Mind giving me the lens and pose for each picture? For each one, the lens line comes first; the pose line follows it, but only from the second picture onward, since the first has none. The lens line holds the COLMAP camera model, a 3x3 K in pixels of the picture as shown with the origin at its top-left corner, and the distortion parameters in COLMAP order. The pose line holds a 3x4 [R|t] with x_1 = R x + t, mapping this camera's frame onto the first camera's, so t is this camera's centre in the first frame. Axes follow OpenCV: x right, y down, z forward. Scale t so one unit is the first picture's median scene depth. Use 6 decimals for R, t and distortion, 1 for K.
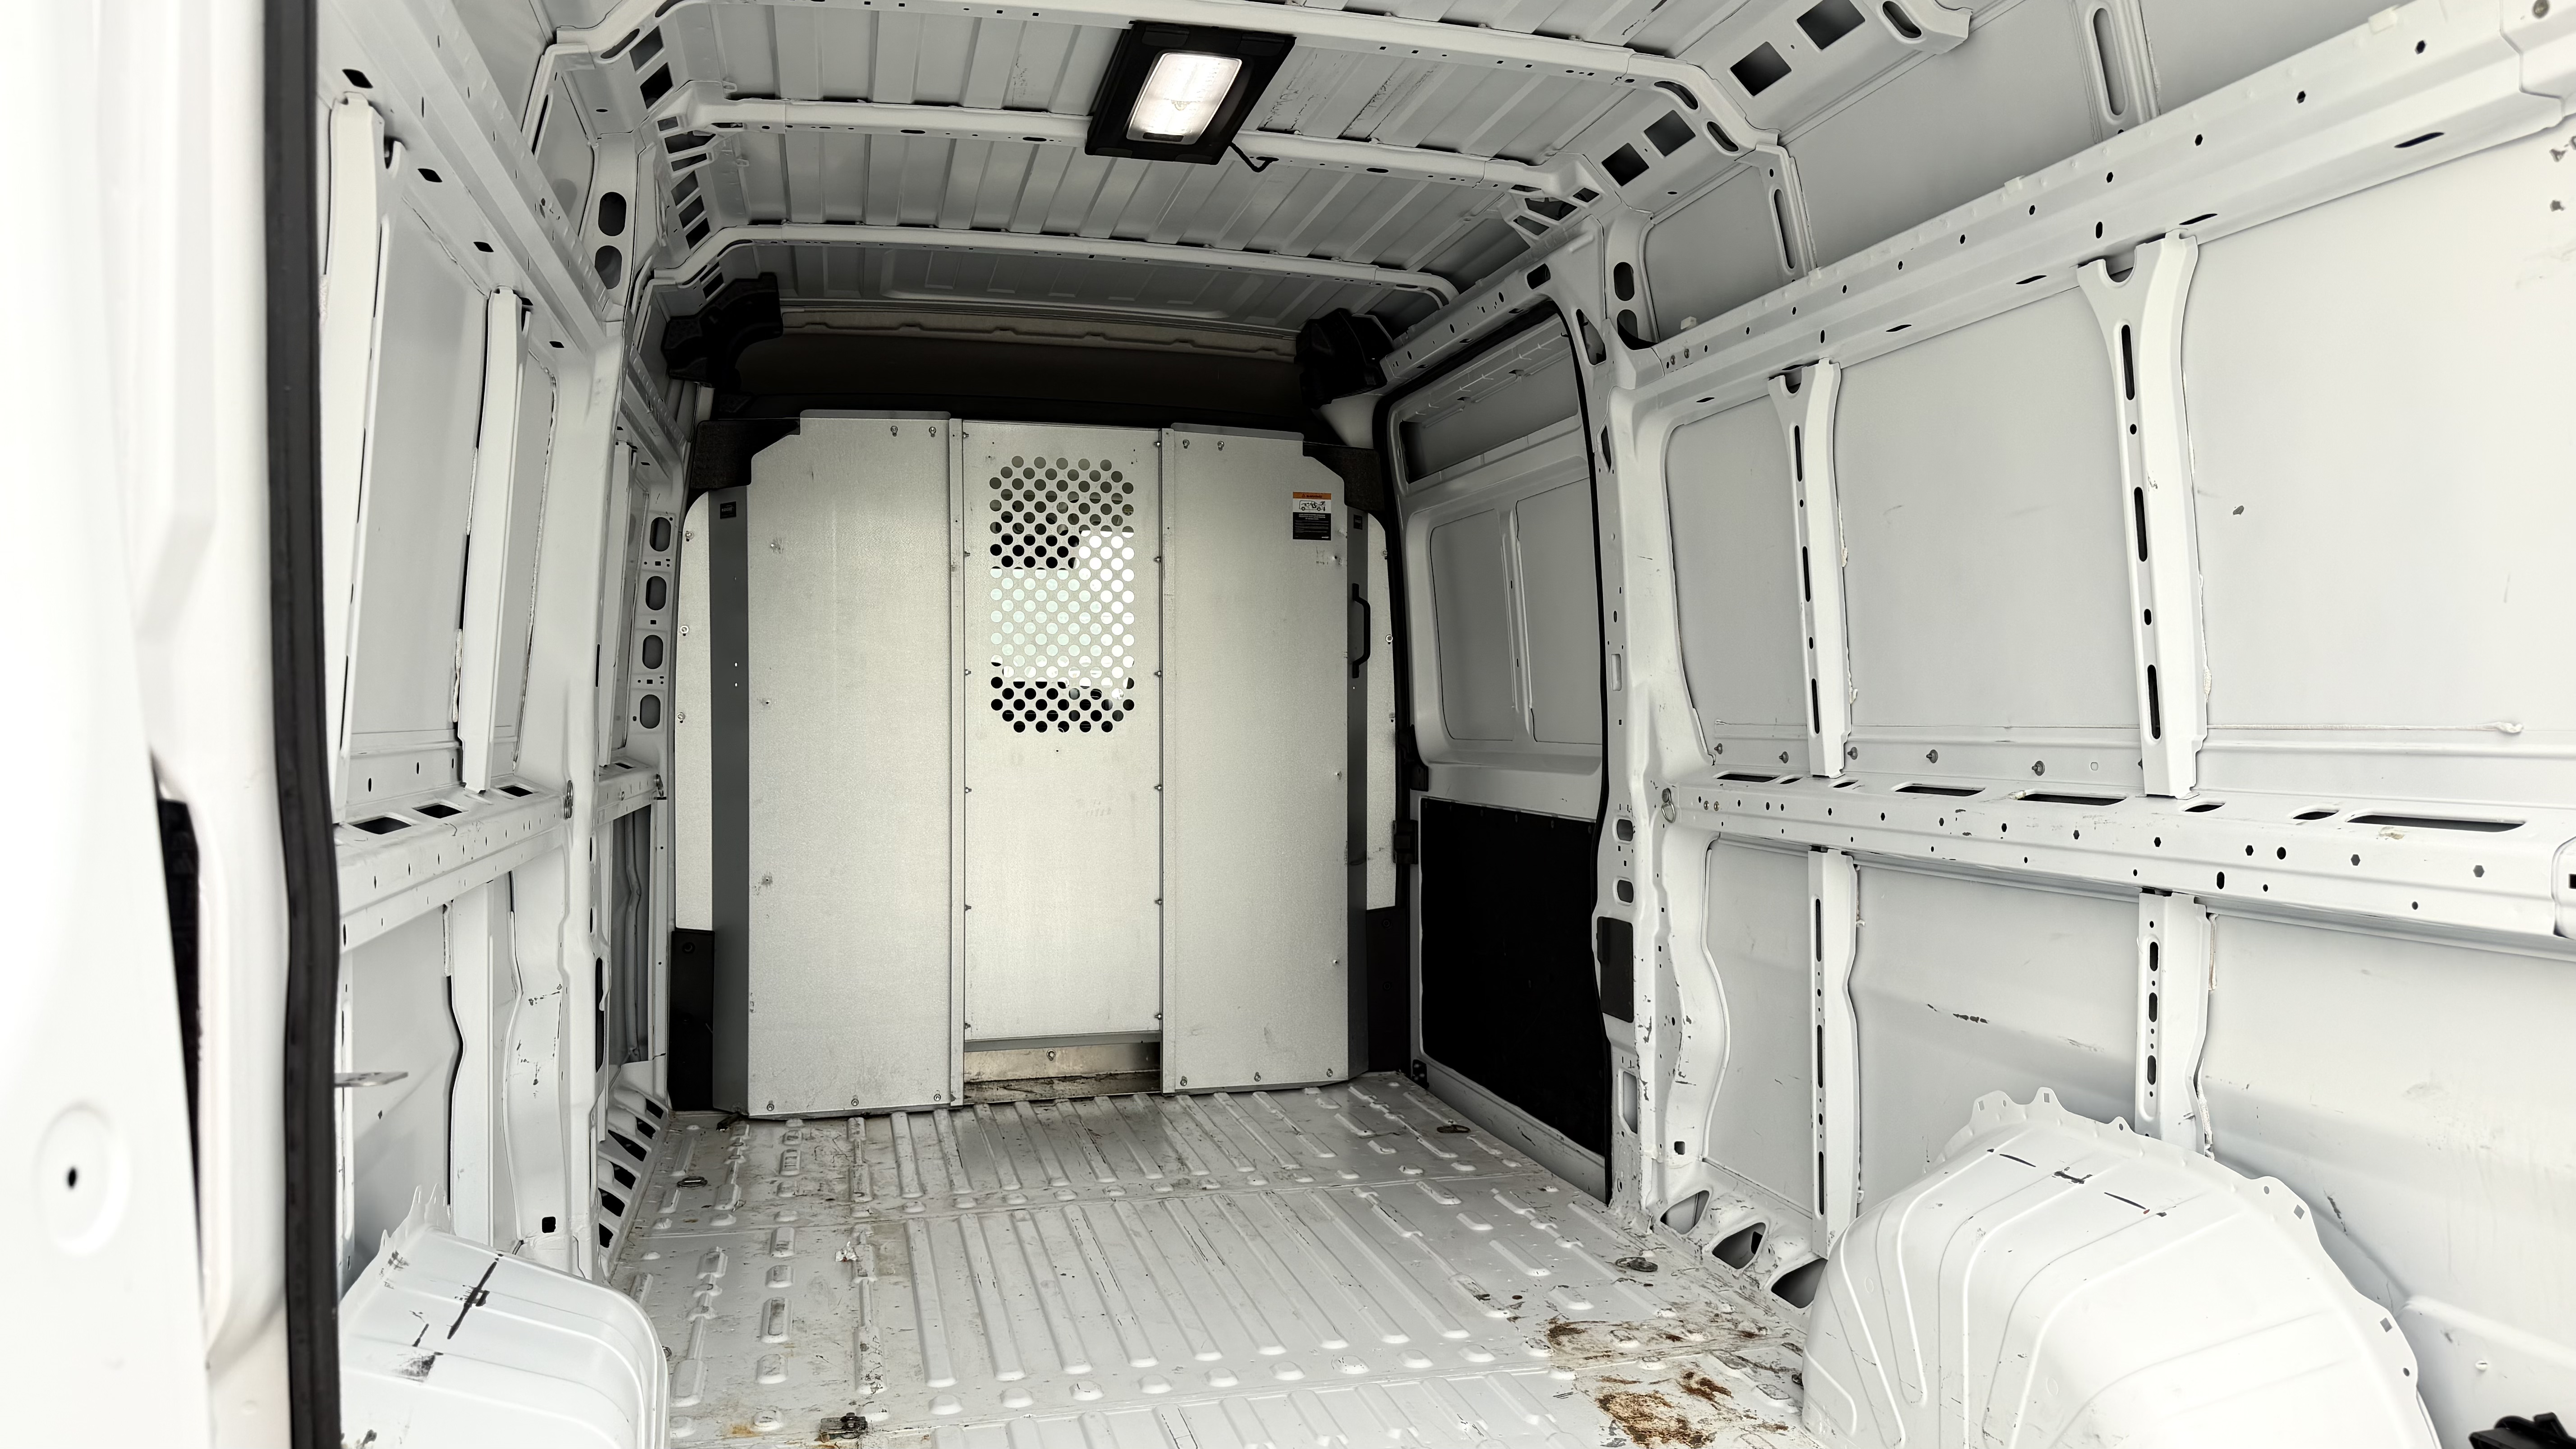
lens RADIAL K [[1764.6, 0, 1315.4], [0, 1764.6, 719.6], [0, 0, 1]] dist [0.056239, -0.067881]
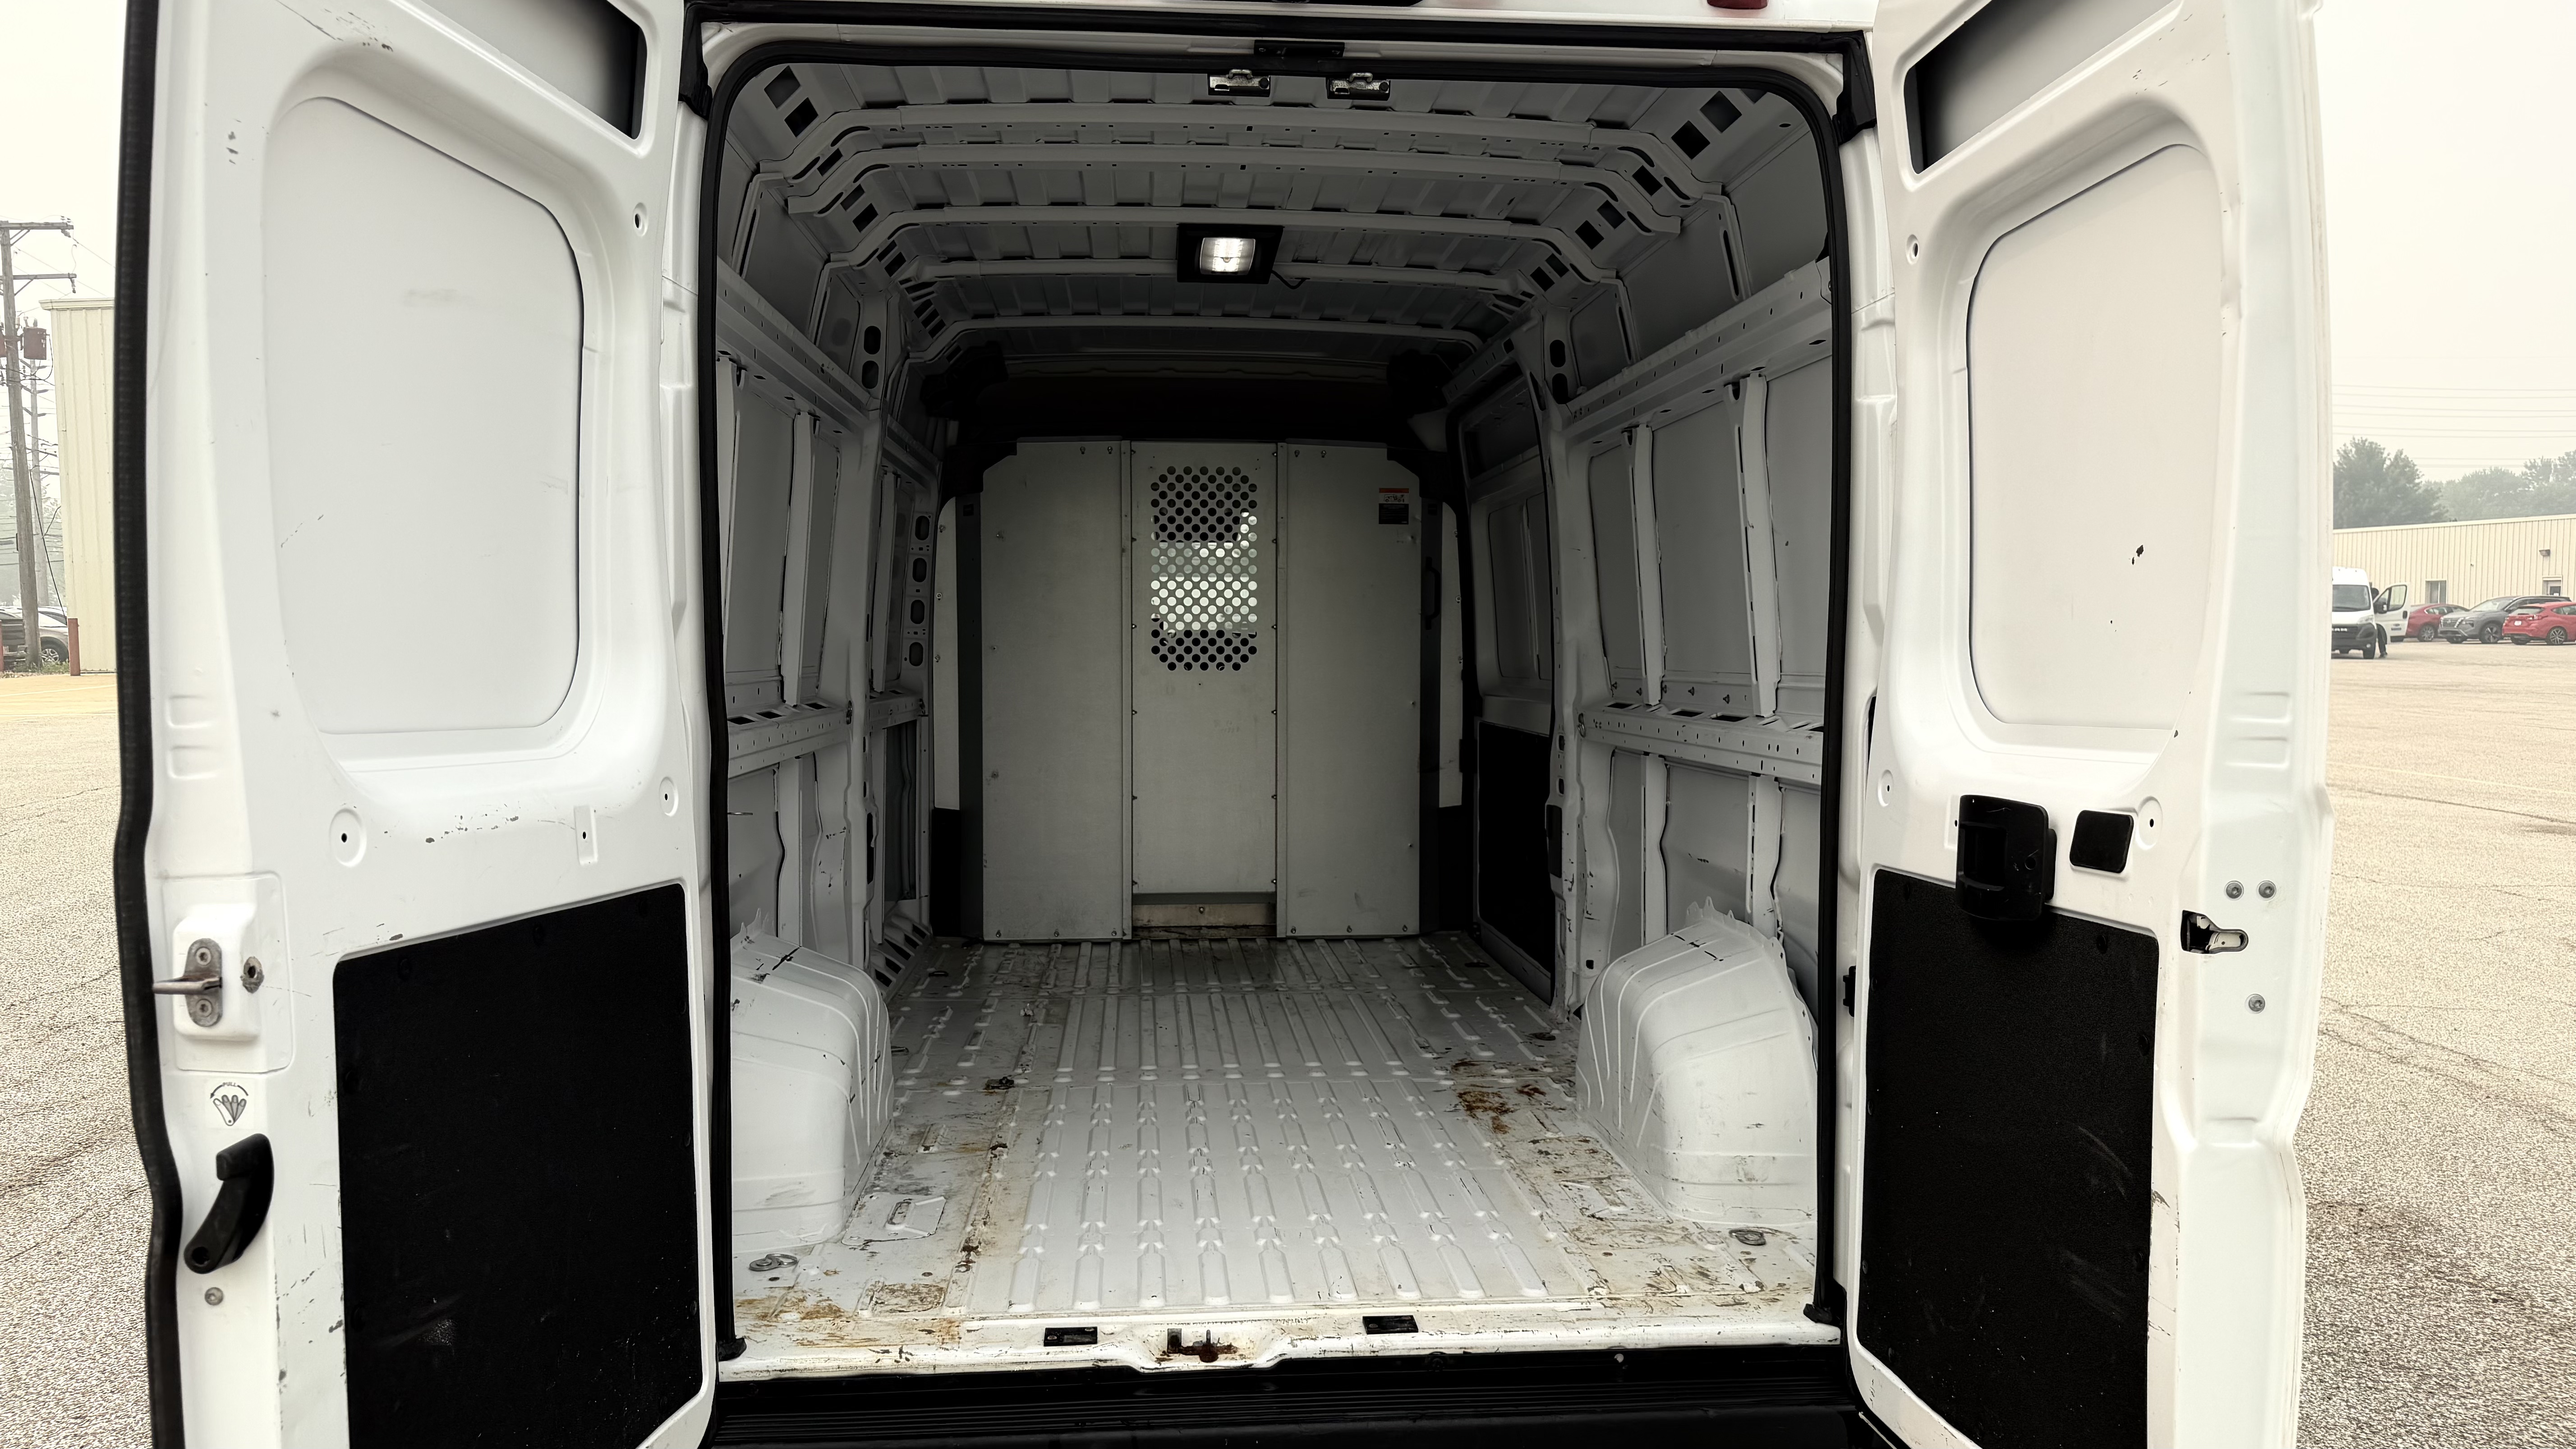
lens RADIAL K [[1764.6, 0, 1335.7], [0, 1764.6, 732.1], [0, 0, 1]] dist [0.056239, -0.067881]
pose [[0.987957, 0.010930, -0.154340, 0.214745], [-0.004084, 0.998996, 0.044603, -0.008194], [0.154673, -0.043436, 0.987010, -0.419084]]
